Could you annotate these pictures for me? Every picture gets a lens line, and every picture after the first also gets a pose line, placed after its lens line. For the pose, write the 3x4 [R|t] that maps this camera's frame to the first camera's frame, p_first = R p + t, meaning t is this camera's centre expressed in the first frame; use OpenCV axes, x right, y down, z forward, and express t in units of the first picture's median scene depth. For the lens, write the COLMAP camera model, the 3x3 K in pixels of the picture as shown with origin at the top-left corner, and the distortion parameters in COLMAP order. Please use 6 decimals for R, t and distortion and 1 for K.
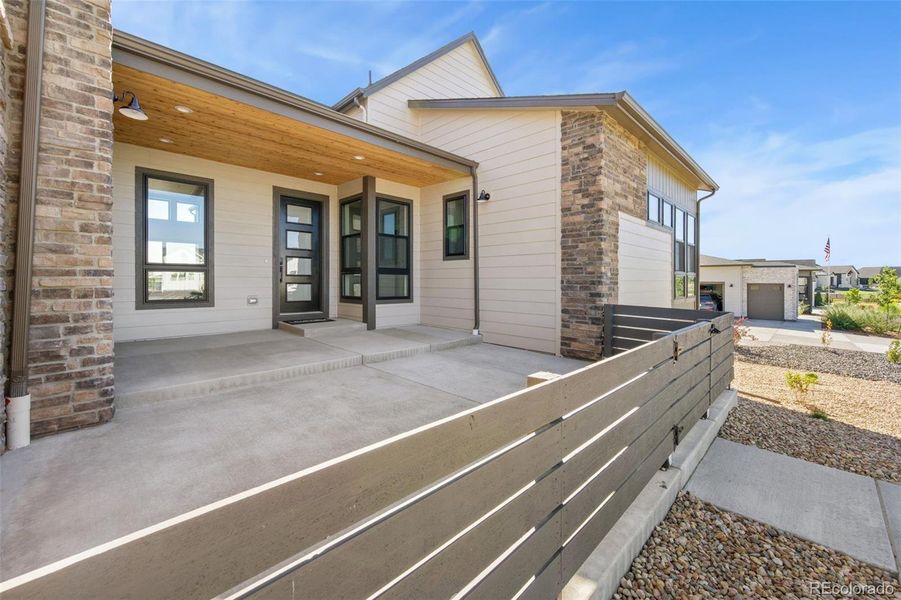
lens RADIAL K [[357.4, 0, 441.8], [0, 357.4, 286.7], [0, 0, 1]] dist [-0.005338, 0.000171]
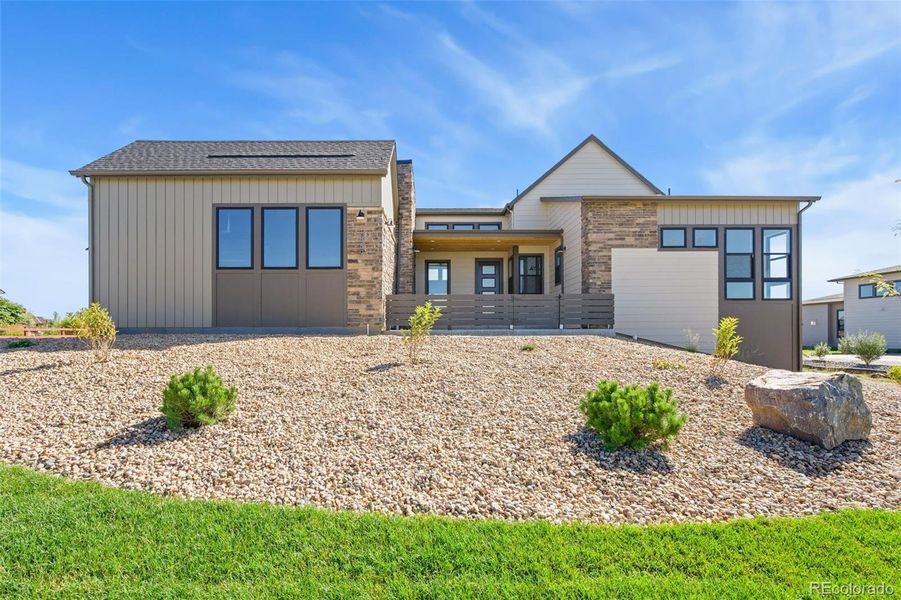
lens RADIAL K [[407.1, 0, 437.9], [0, 407.1, 331.4], [0, 0, 1]] dist [0.003730, 0.000535]
pose [[0.730700, -0.016088, -0.682509, 1.134556], [-0.001820, 0.999673, -0.025513, 0.241671], [0.682696, 0.019885, 0.730432, -1.010566]]
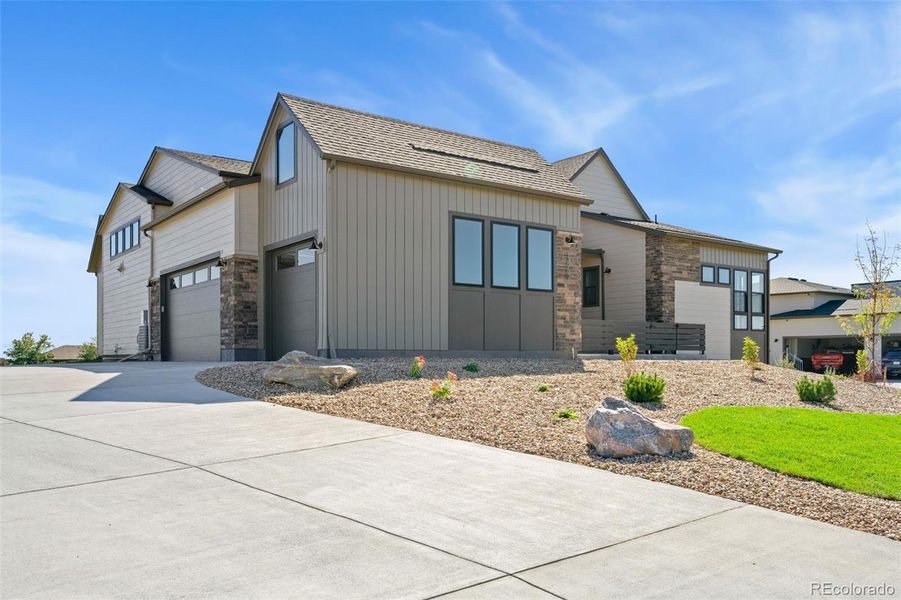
lens RADIAL K [[726.4, 0, 448.2], [0, 726.4, 378.0], [0, 0, 1]] dist [0.012784, -0.006299]
pose [[0.992136, -0.003718, -0.125110, -0.236501], [0.005417, 0.999898, 0.013240, 0.250853], [0.125048, -0.013814, 0.992055, -2.916129]]
